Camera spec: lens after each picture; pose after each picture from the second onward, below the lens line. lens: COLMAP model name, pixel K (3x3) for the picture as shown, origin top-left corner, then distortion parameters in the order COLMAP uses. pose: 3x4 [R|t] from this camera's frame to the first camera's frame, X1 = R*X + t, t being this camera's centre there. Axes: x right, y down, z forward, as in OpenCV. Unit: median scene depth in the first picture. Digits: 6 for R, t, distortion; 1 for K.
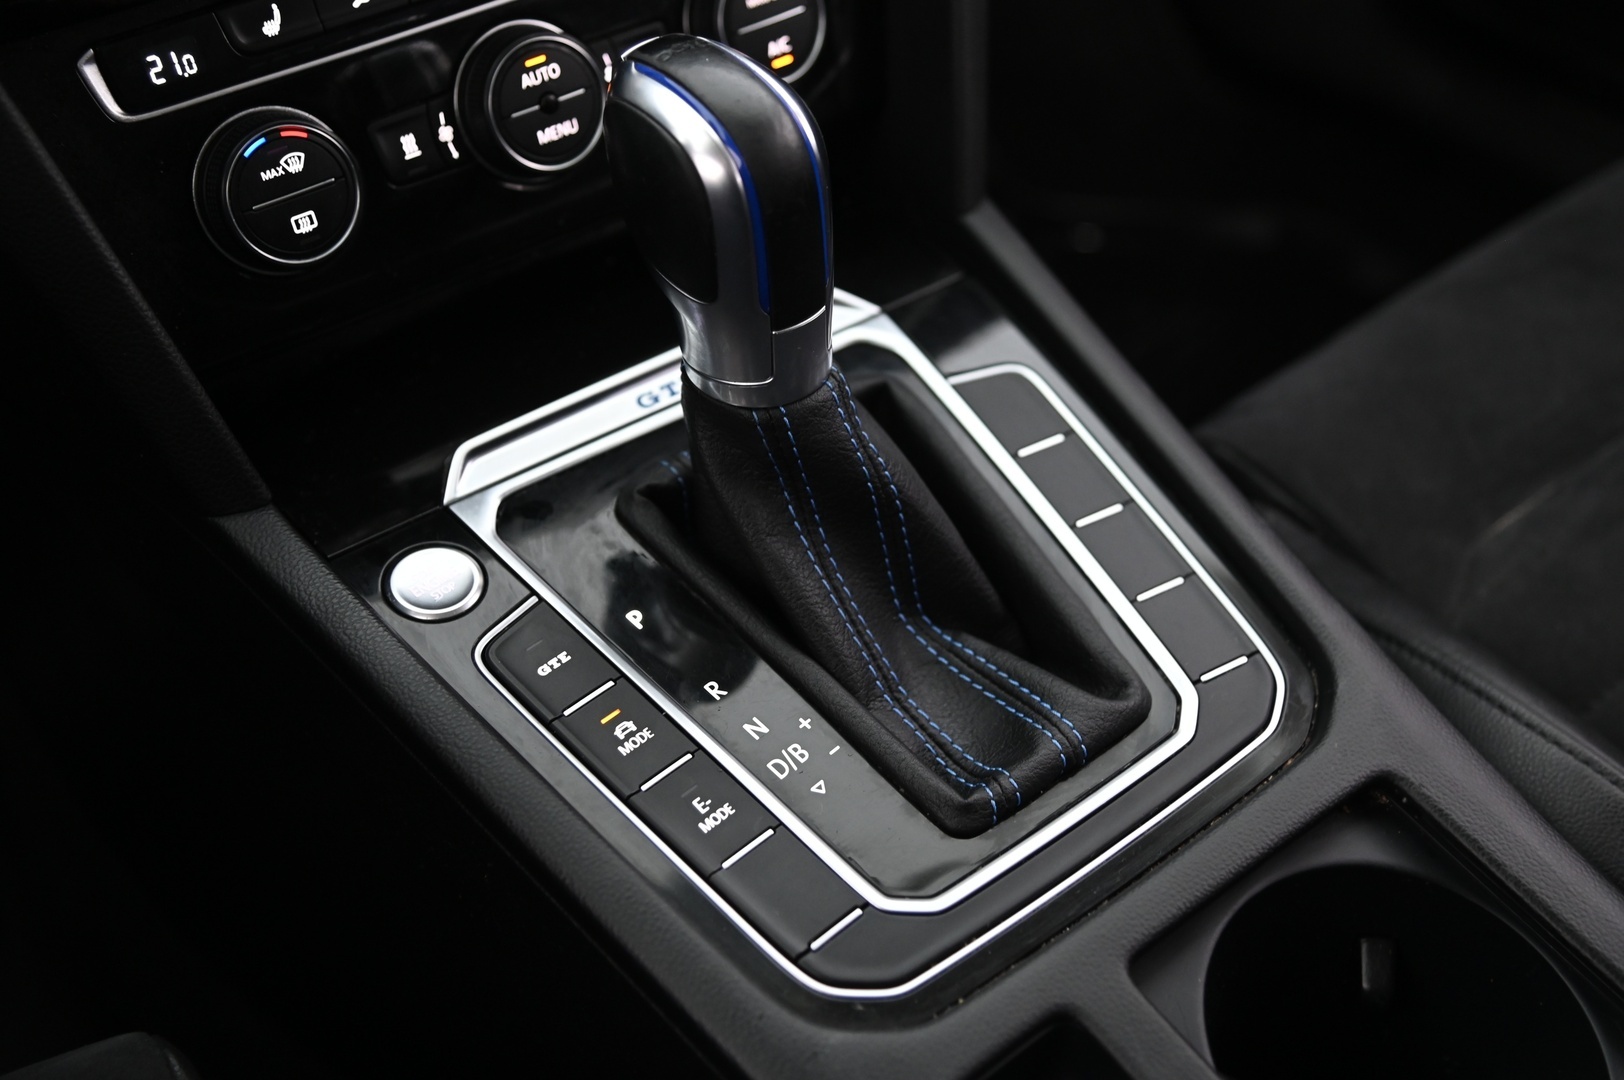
lens RADIAL K [[2183.3, 0, 846.7], [0, 2183.3, 556.2], [0, 0, 1]] dist [0.130491, 0.000000]
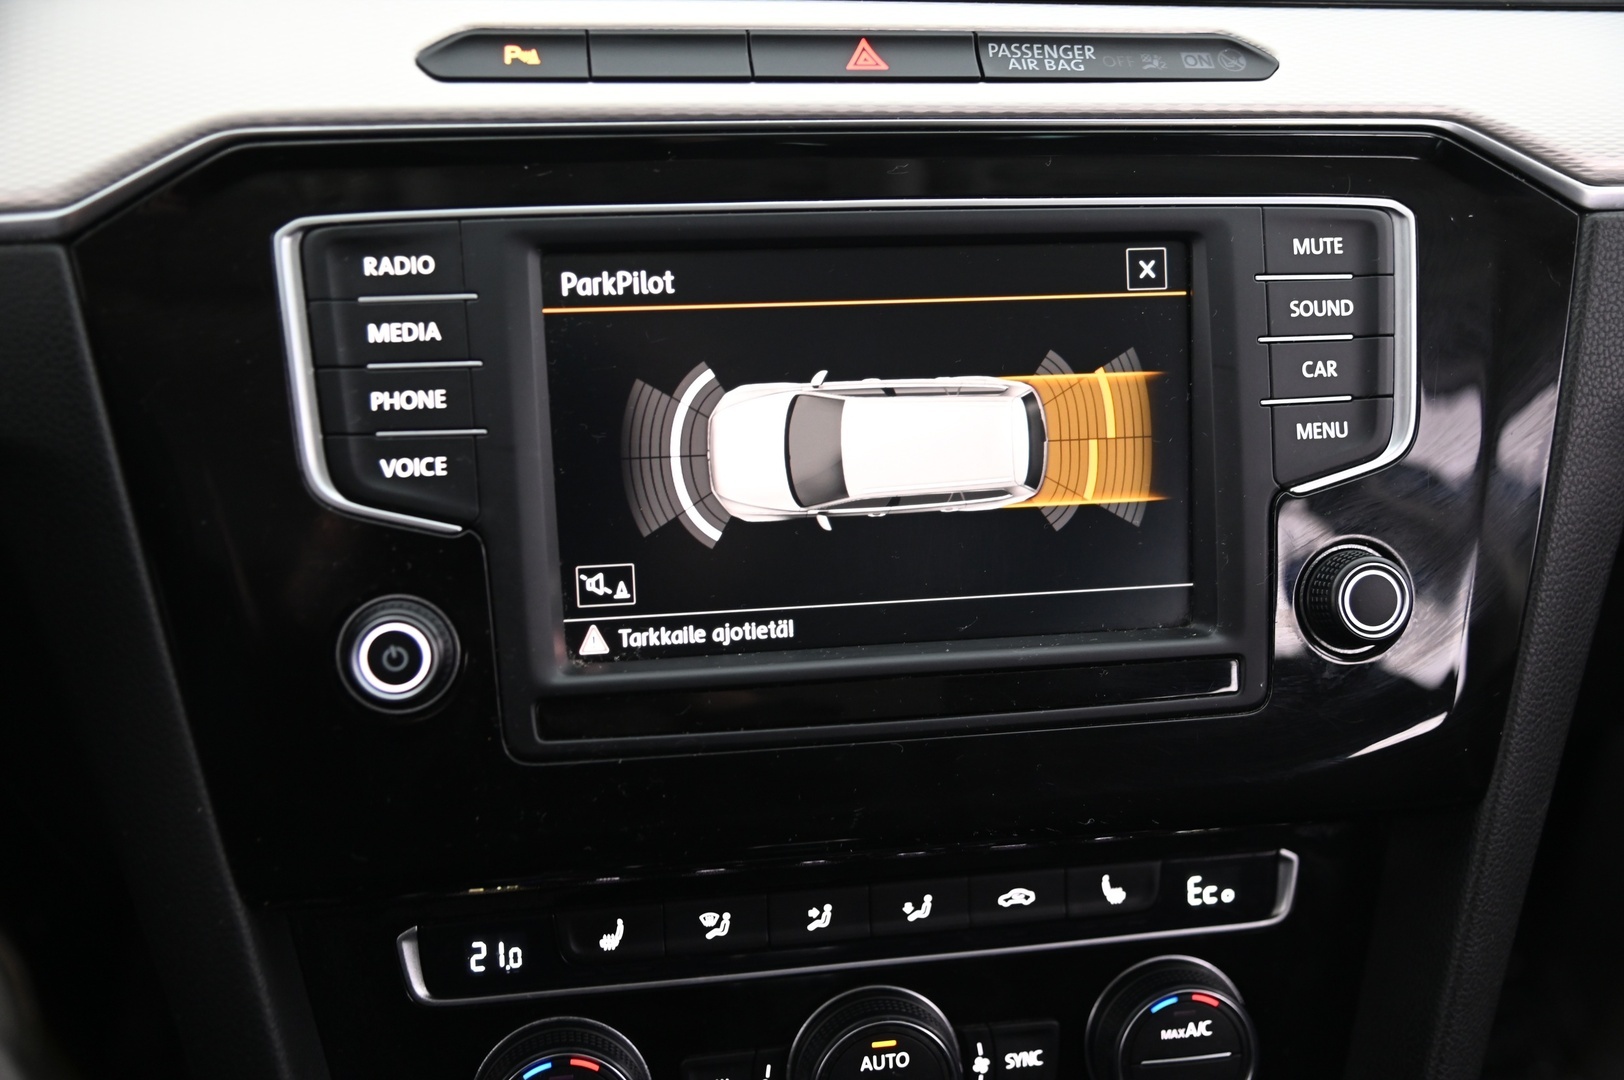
lens RADIAL K [[1833.5, 0, 815.3], [0, 1833.5, 535.8], [0, 0, 1]] dist [0.056368, 0.000000]
pose [[0.893225, 0.243368, -0.378050, 0.064836], [-0.331280, 0.924729, -0.187431, -0.279790], [0.303979, 0.292658, 0.906614, 0.284581]]
